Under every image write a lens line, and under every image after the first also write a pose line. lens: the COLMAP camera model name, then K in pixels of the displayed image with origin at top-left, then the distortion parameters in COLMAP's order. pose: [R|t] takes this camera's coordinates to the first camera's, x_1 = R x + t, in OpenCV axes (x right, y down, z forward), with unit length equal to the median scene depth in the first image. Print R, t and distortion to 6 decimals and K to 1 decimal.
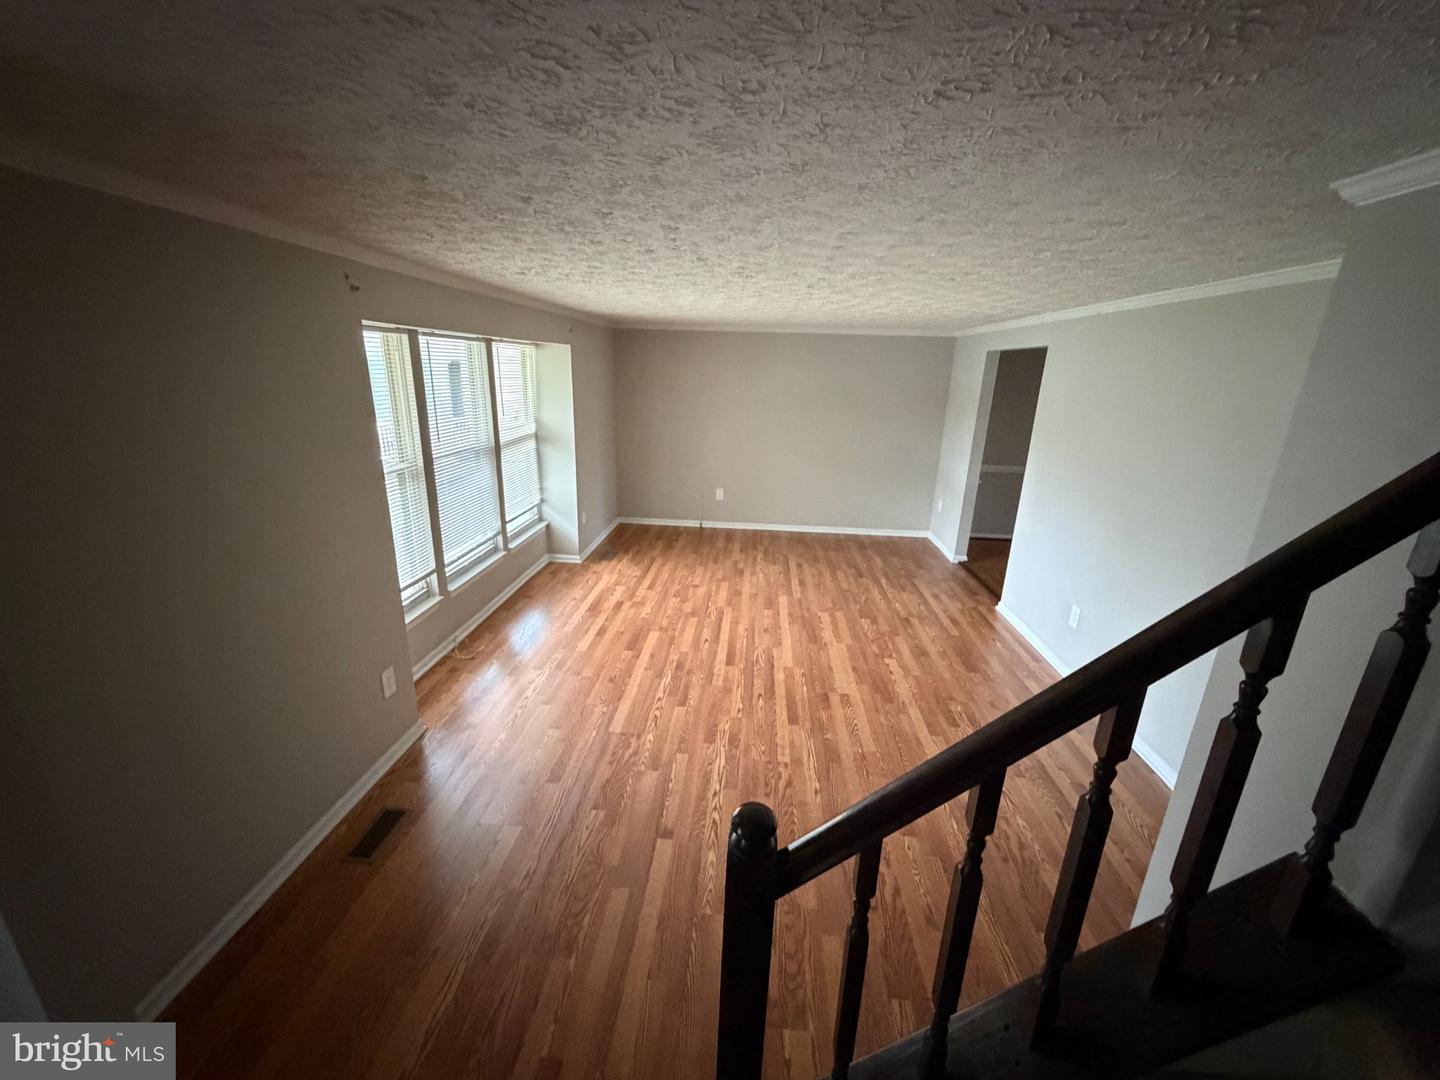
lens RADIAL K [[573.7, 0, 720.0], [0, 573.7, 540.0], [0, 0, 1]] dist [0.000224, -0.000015]
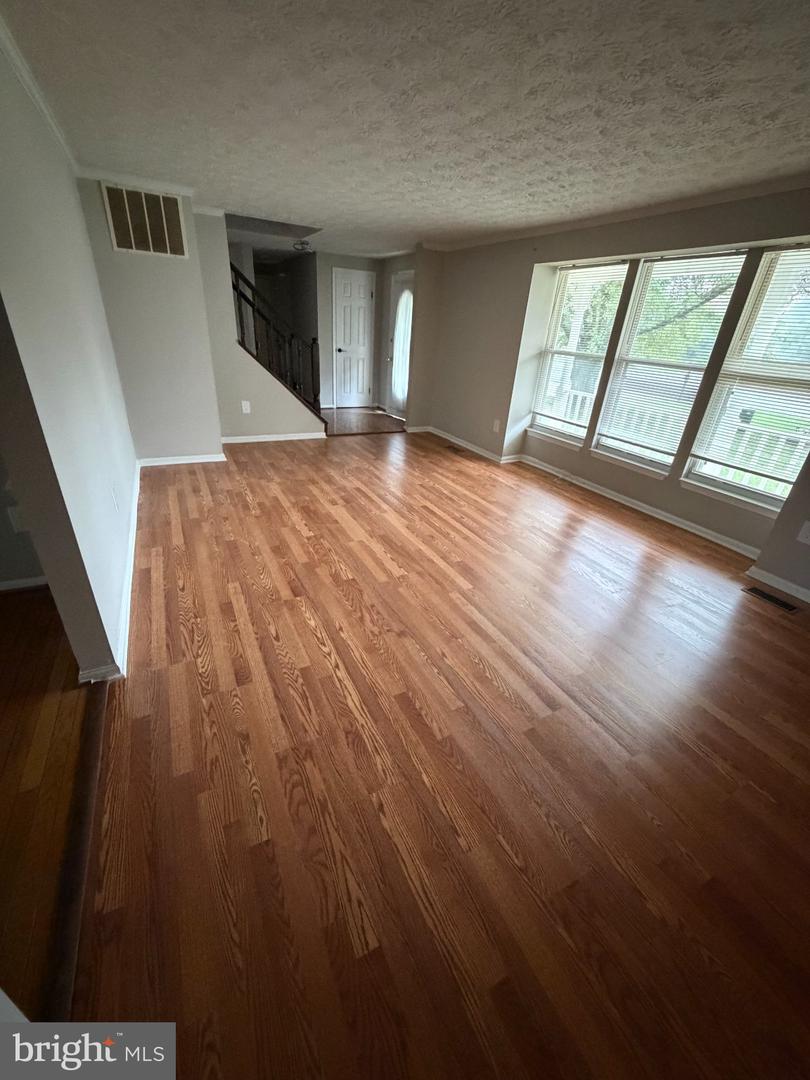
lens RADIAL K [[430.2, 0, 405.0], [0, 430.2, 540.0], [0, 0, 1]] dist [0.000224, -0.000015]
pose [[-0.848033, 0.161920, -0.504600, 0.537271], [-0.234632, 0.739046, 0.631474, -0.324755], [0.475171, 0.653906, -0.588744, 1.526764]]
